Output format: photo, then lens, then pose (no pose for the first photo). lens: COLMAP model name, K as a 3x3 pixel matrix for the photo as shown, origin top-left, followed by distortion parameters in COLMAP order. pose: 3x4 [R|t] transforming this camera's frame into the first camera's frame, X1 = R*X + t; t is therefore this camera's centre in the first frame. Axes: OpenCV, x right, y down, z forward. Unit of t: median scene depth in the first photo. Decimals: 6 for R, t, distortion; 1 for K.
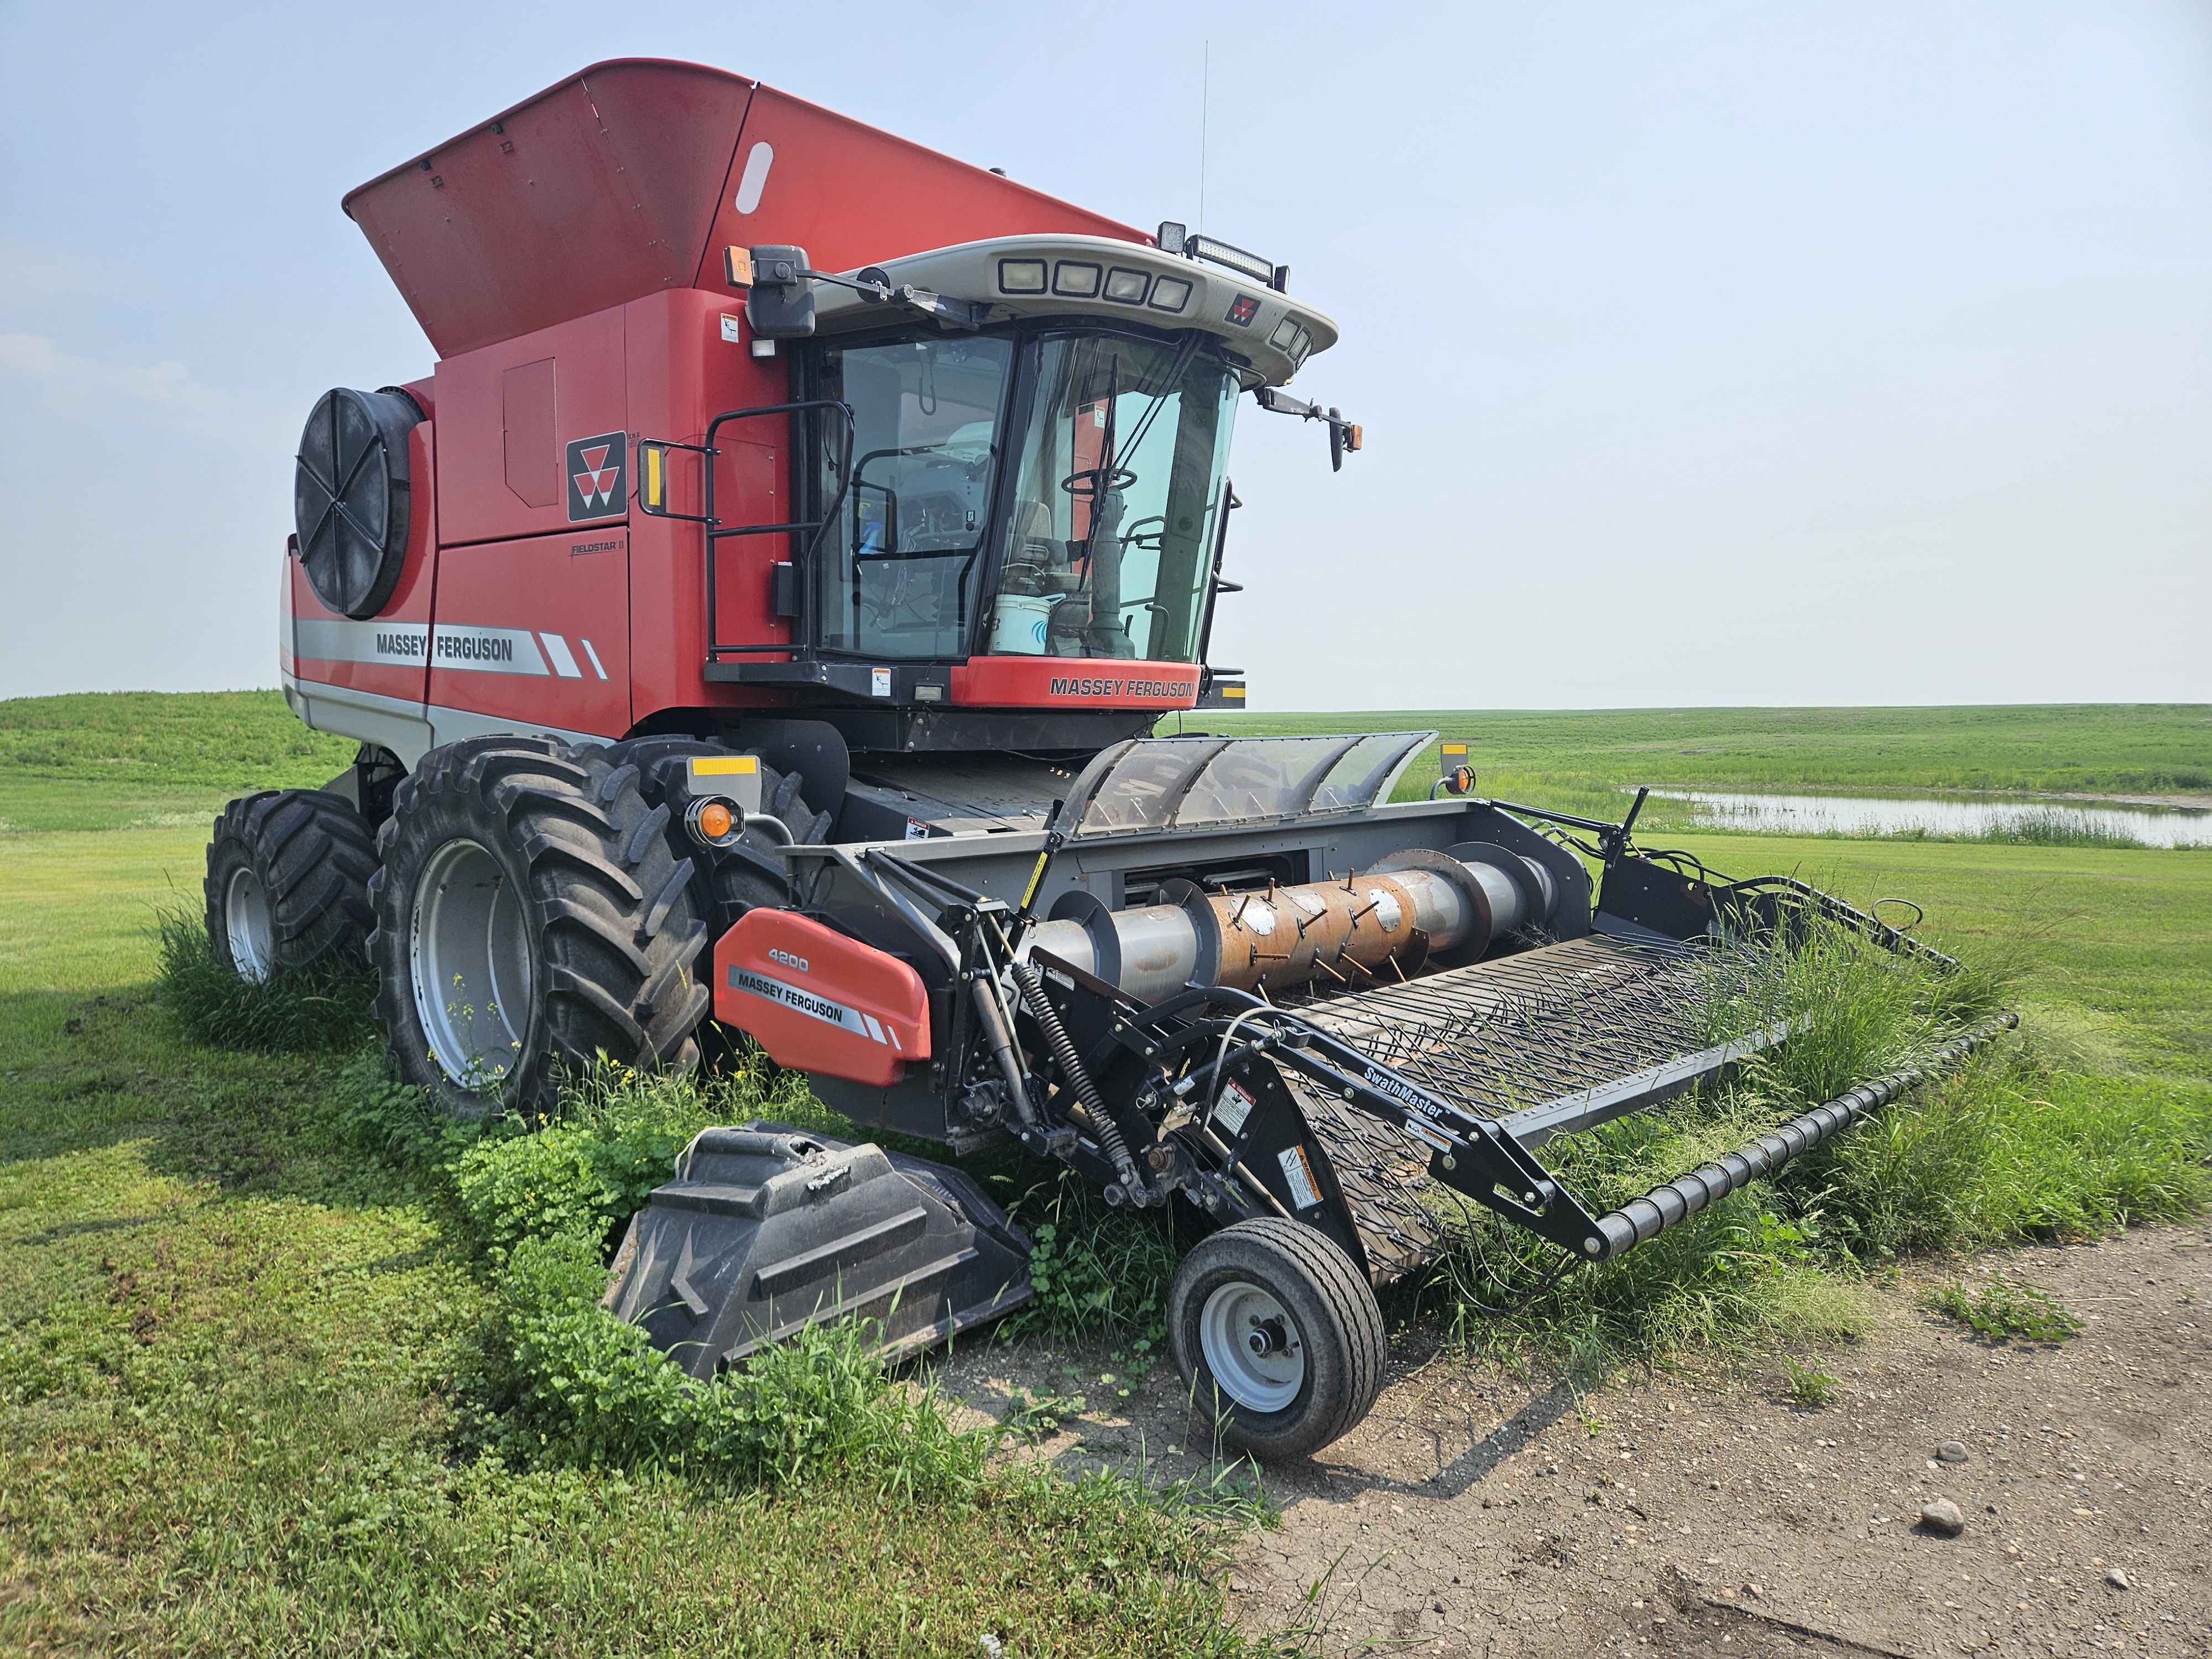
lens RADIAL K [[1530.0, 0, 1068.2], [0, 1530.0, 825.6], [0, 0, 1]] dist [0.064348, -0.057839]
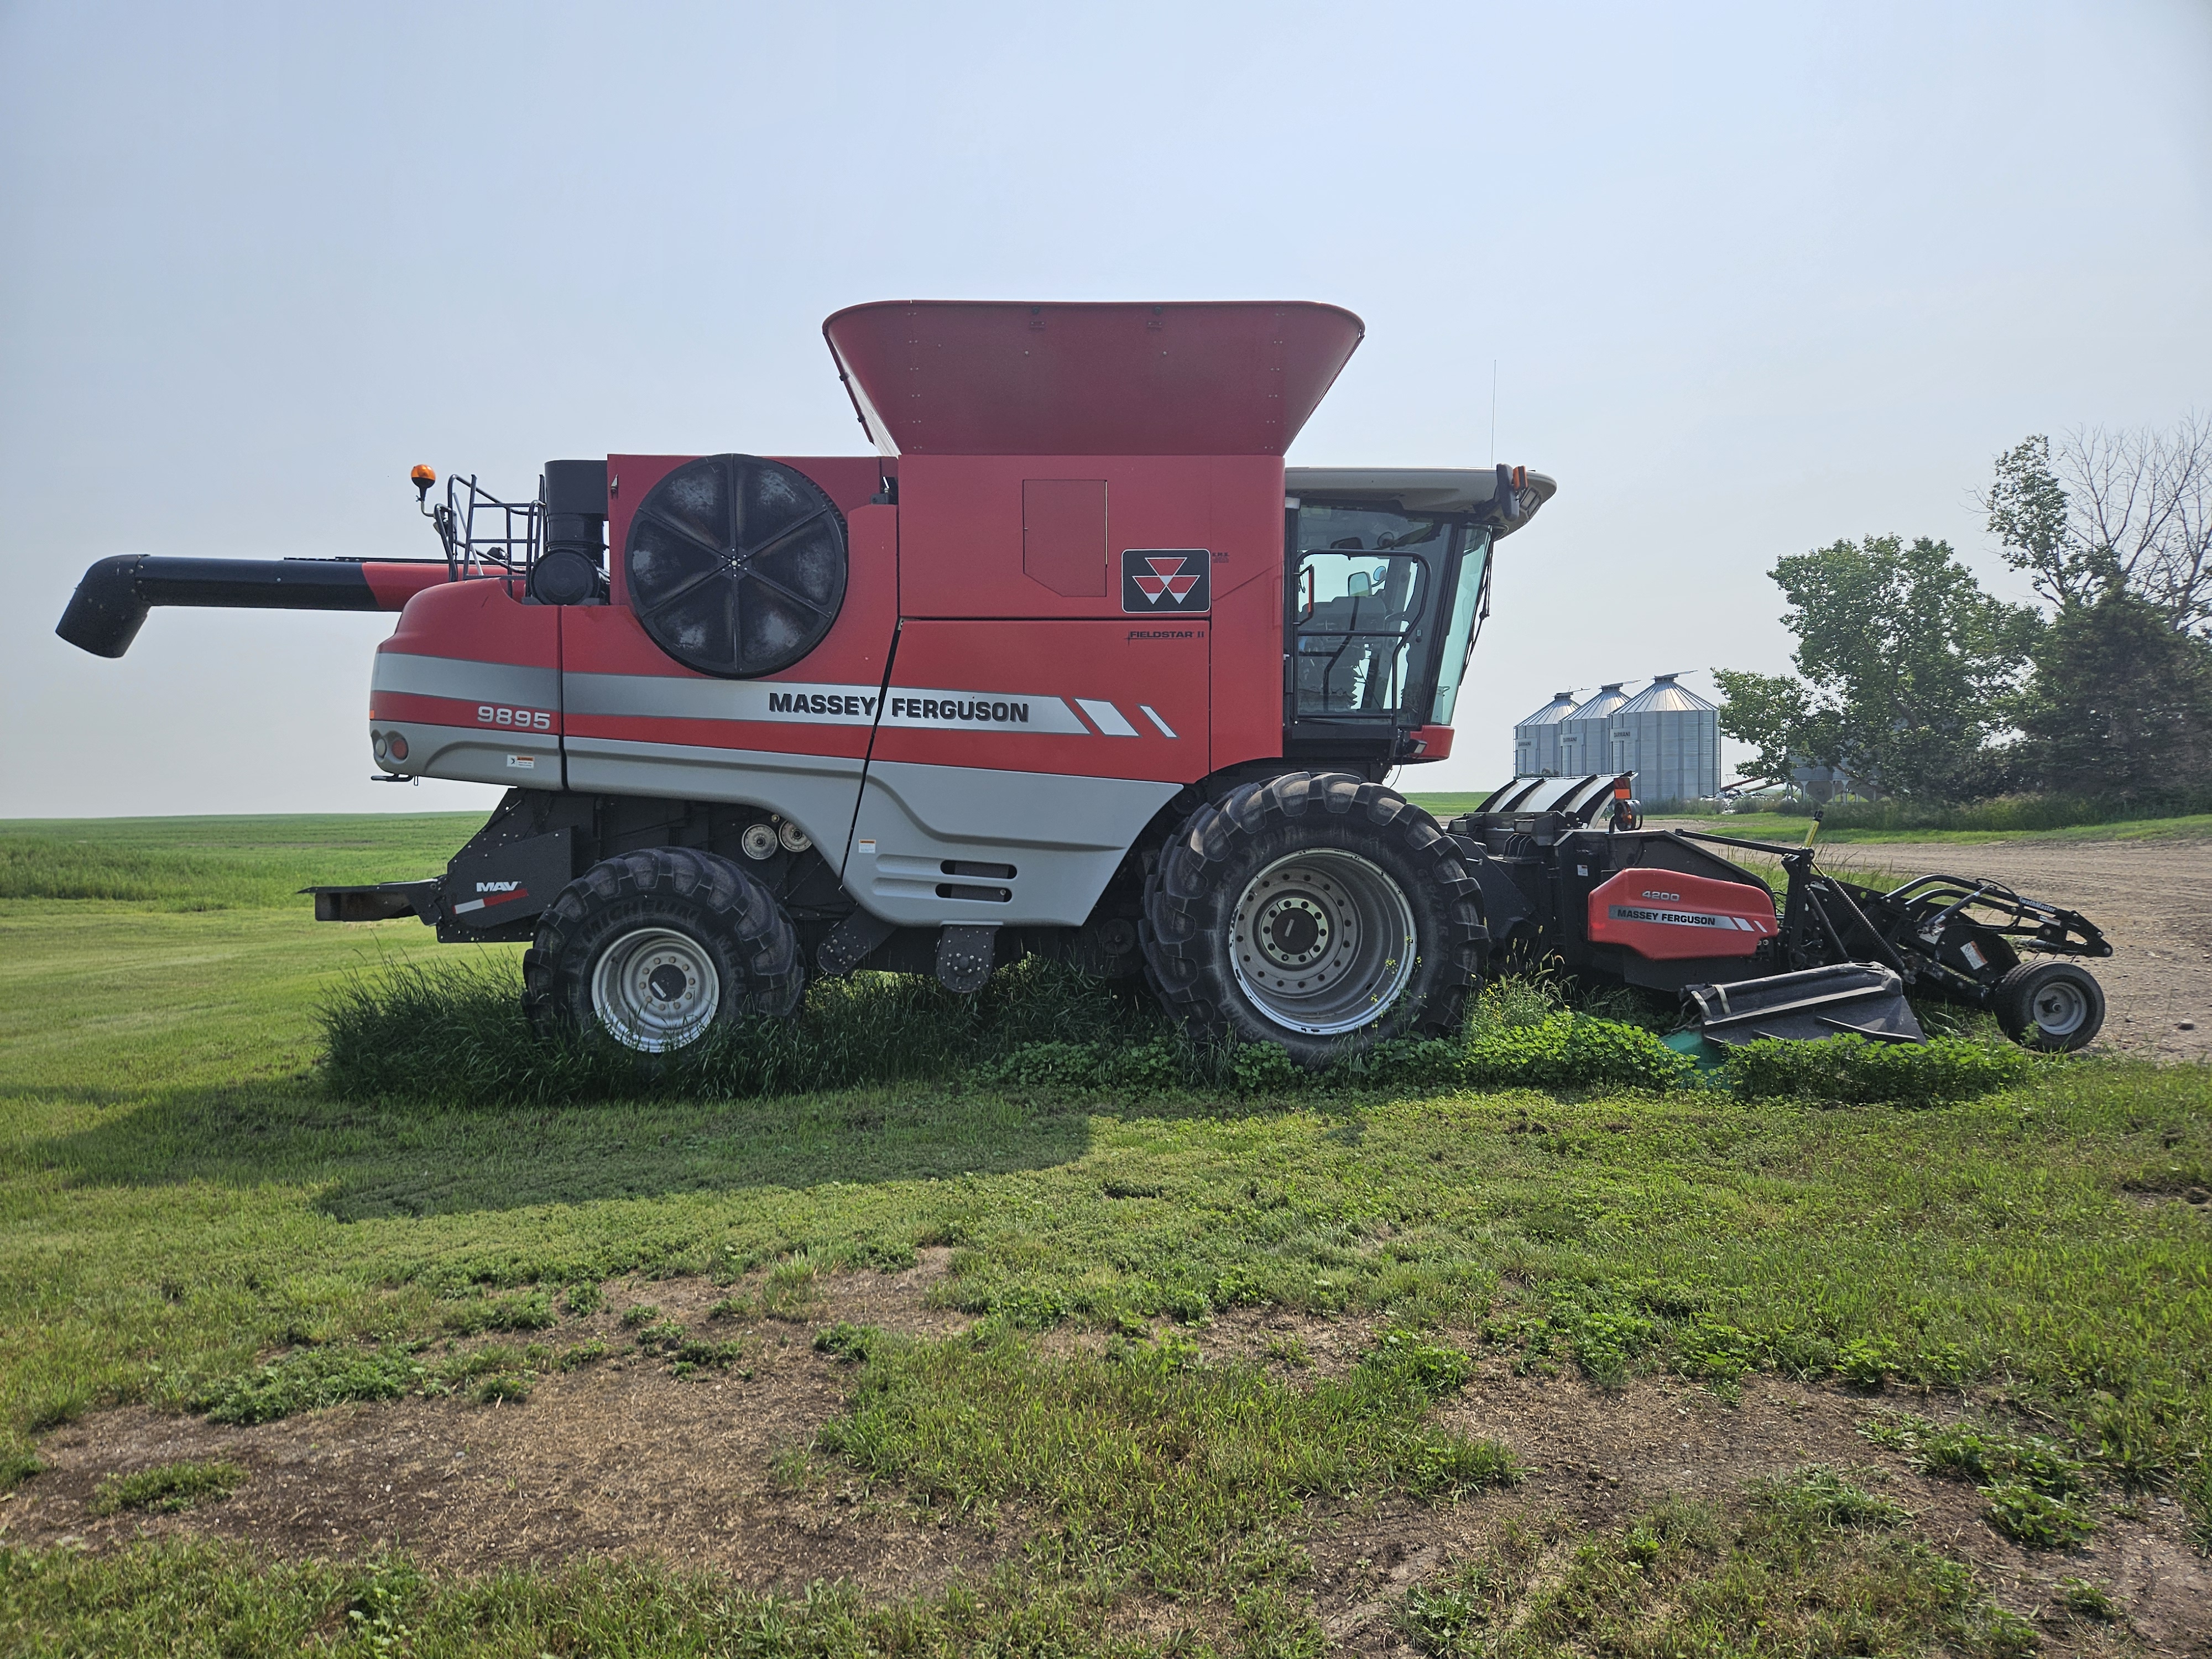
lens RADIAL K [[1530.0, 0, 1068.2], [0, 1530.0, 825.6], [0, 0, 1]] dist [0.064348, -0.057839]
pose [[0.707268, -0.017605, 0.706726, -1.269043], [0.066421, 0.996922, -0.041638, 0.025571], [-0.703818, 0.076391, 0.706261, 0.170401]]
